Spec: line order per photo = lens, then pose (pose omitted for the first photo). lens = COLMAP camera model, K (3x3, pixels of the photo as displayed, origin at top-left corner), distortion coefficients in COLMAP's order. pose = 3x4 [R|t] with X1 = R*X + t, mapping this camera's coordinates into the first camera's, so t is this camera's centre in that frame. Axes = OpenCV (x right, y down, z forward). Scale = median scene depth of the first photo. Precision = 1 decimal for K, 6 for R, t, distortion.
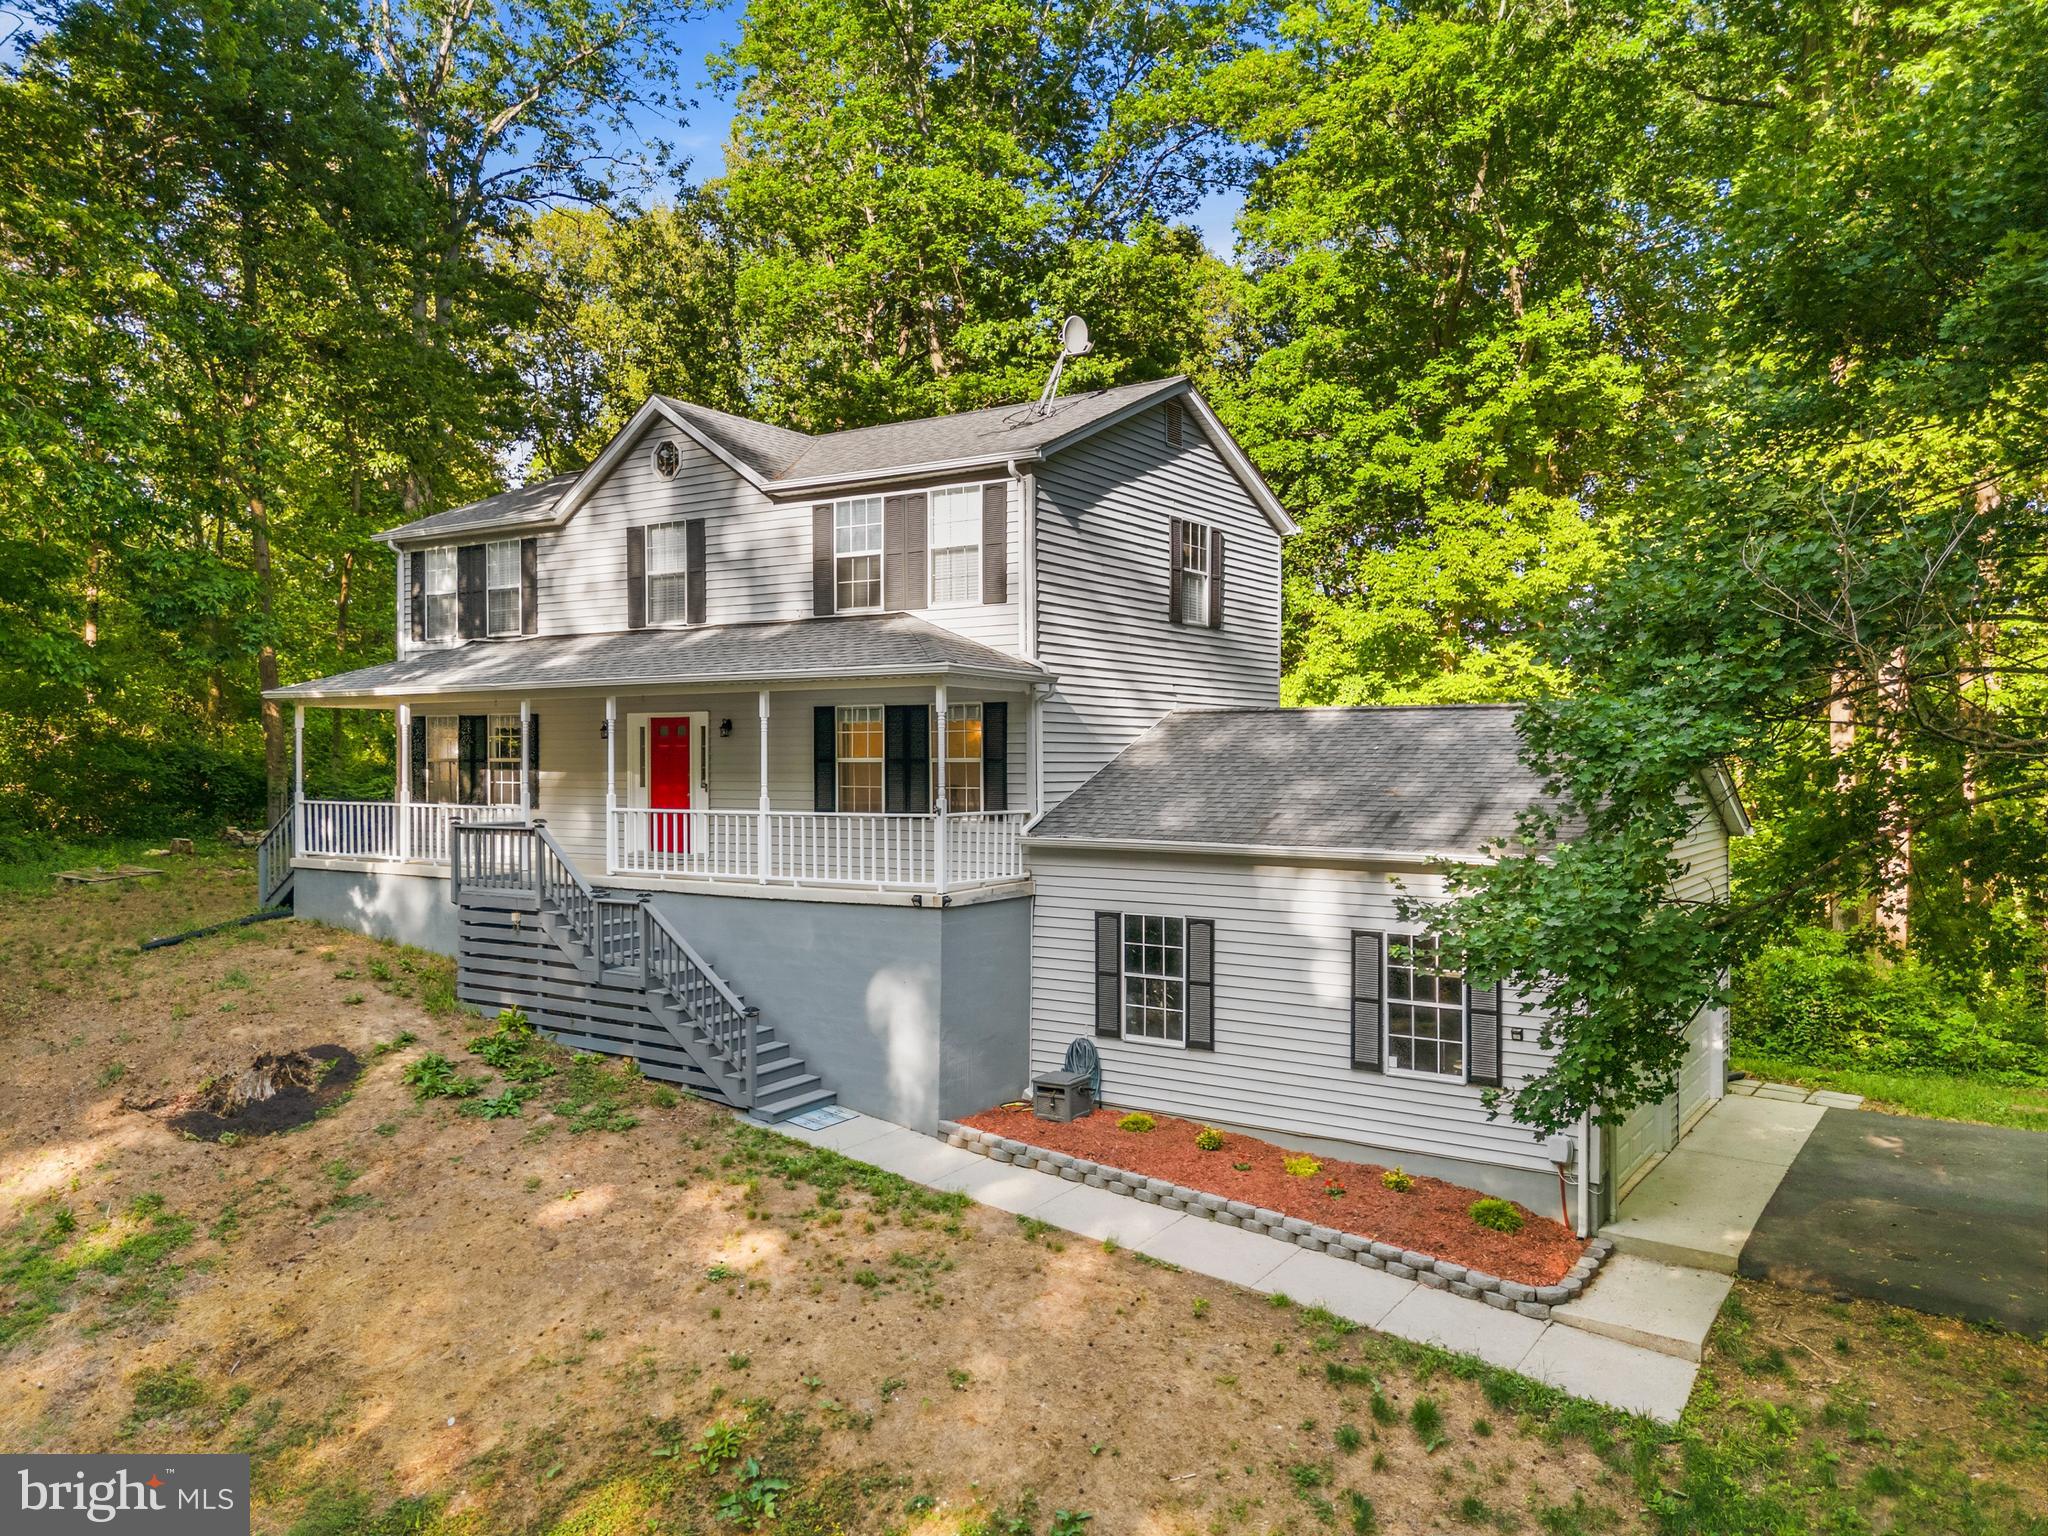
lens RADIAL K [[1532.2, 0, 1036.1], [0, 1532.2, 760.1], [0, 0, 1]] dist [0.044573, -0.036922]
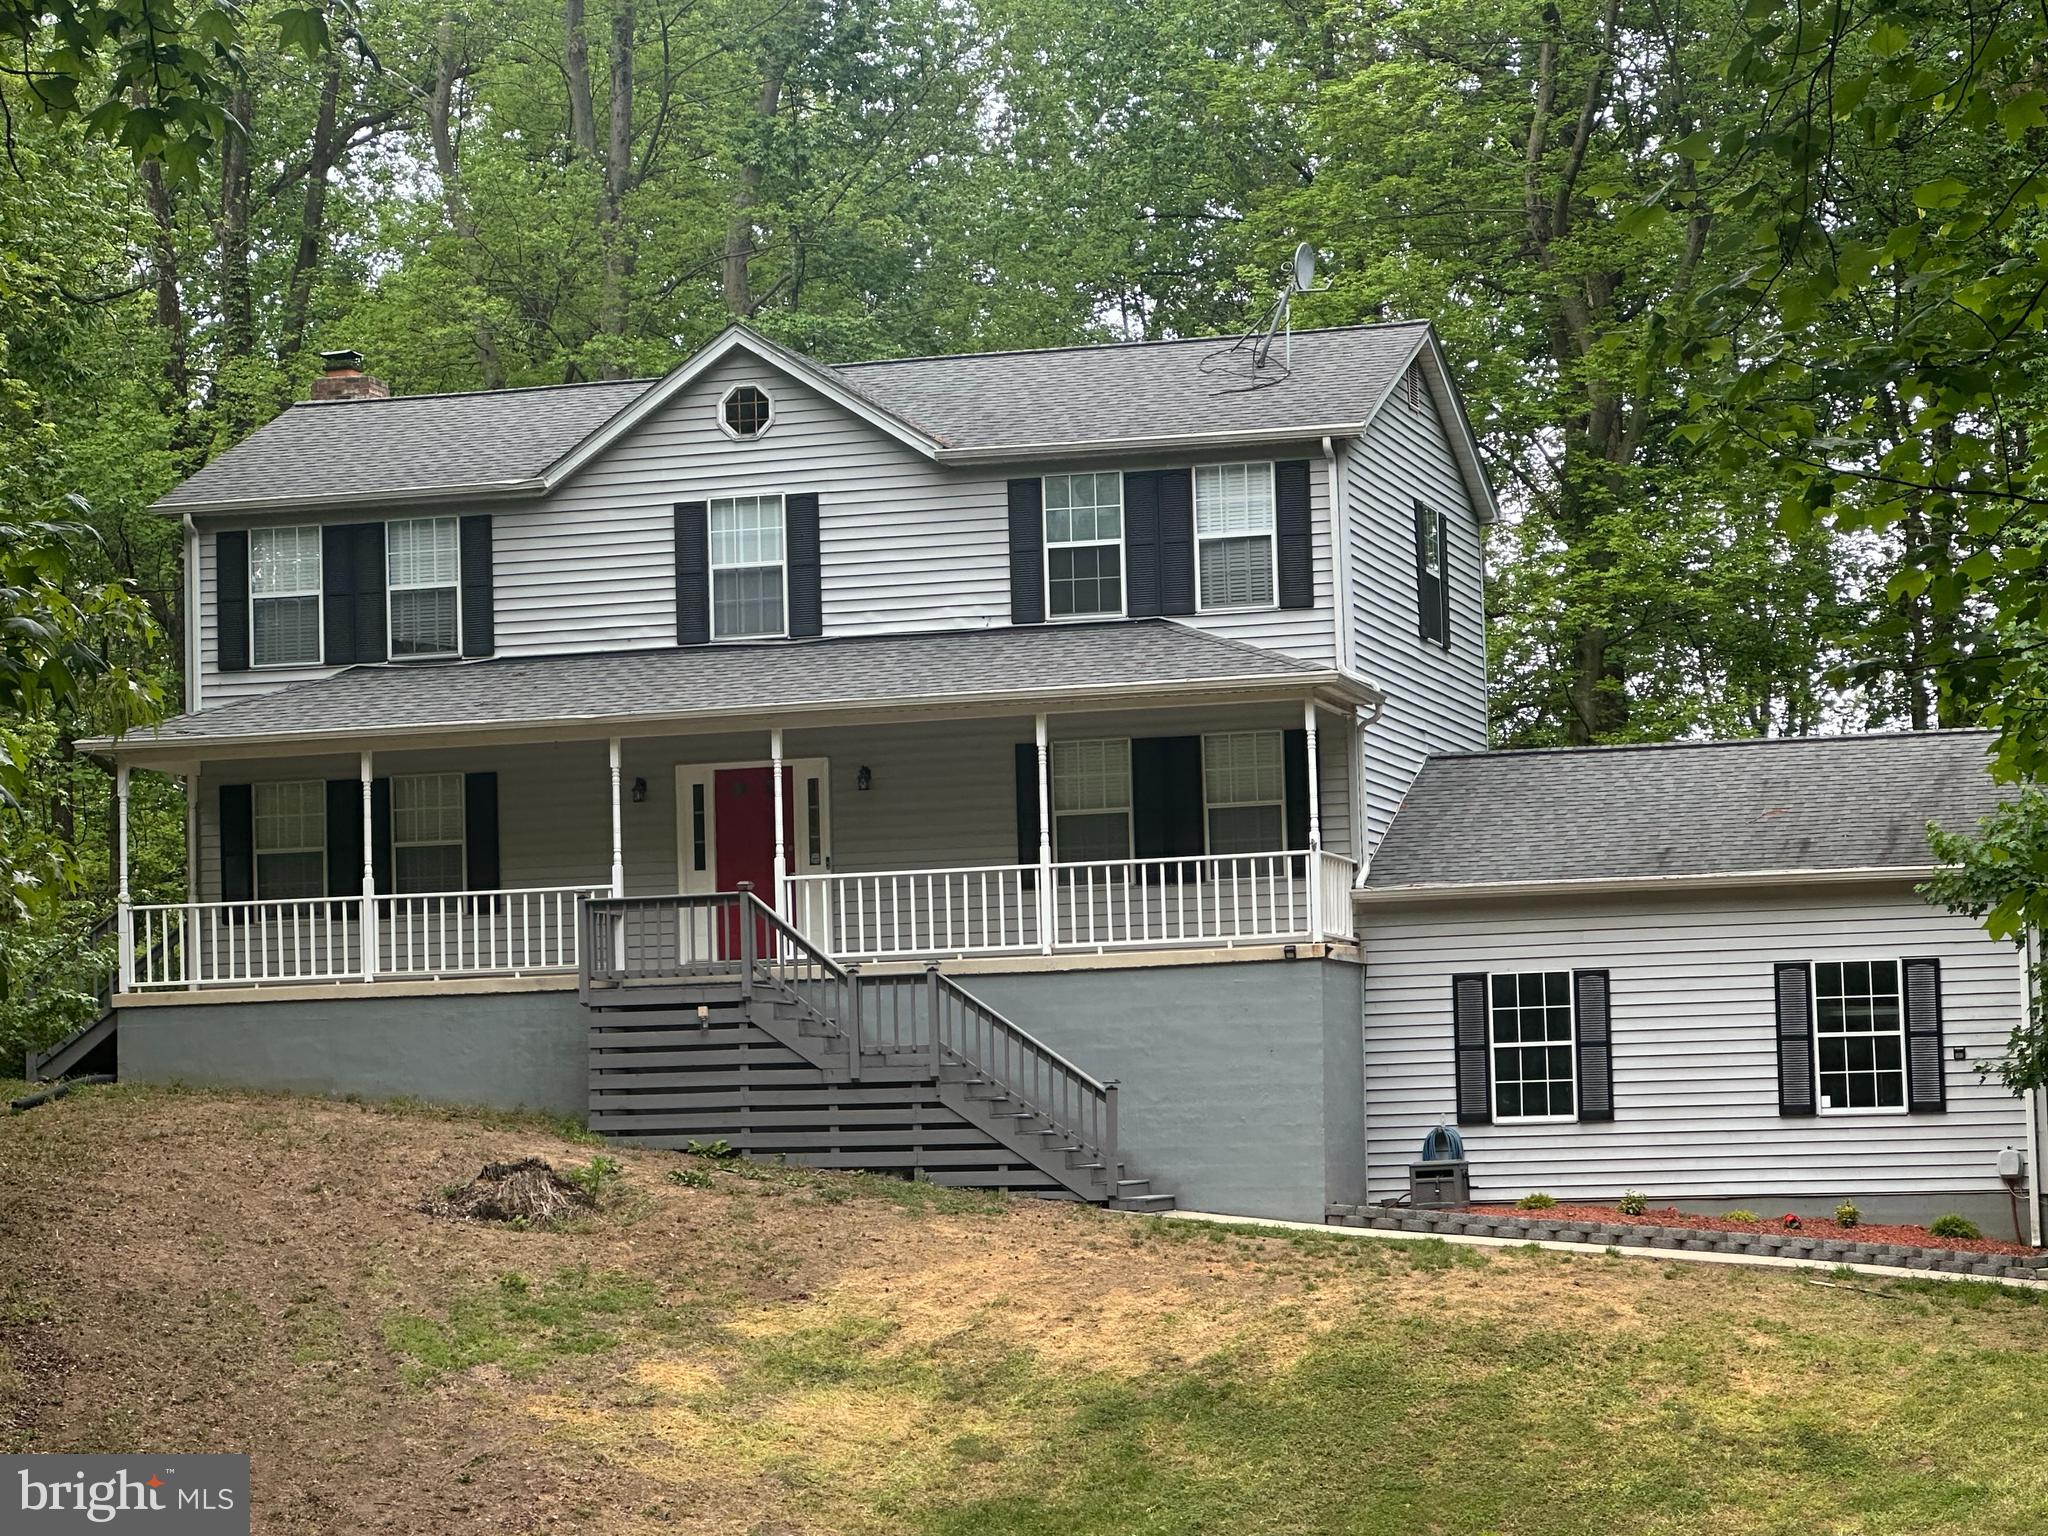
lens RADIAL K [[5145.5, 0, 1024.4], [0, 5145.5, 769.9], [0, 0, 1]] dist [-0.079364, 0.000000]
pose [[0.951475, -0.001519, 0.307723, -1.080072], [0.028281, 0.996188, -0.082526, 0.219102], [-0.306425, 0.087225, 0.947890, -1.647646]]
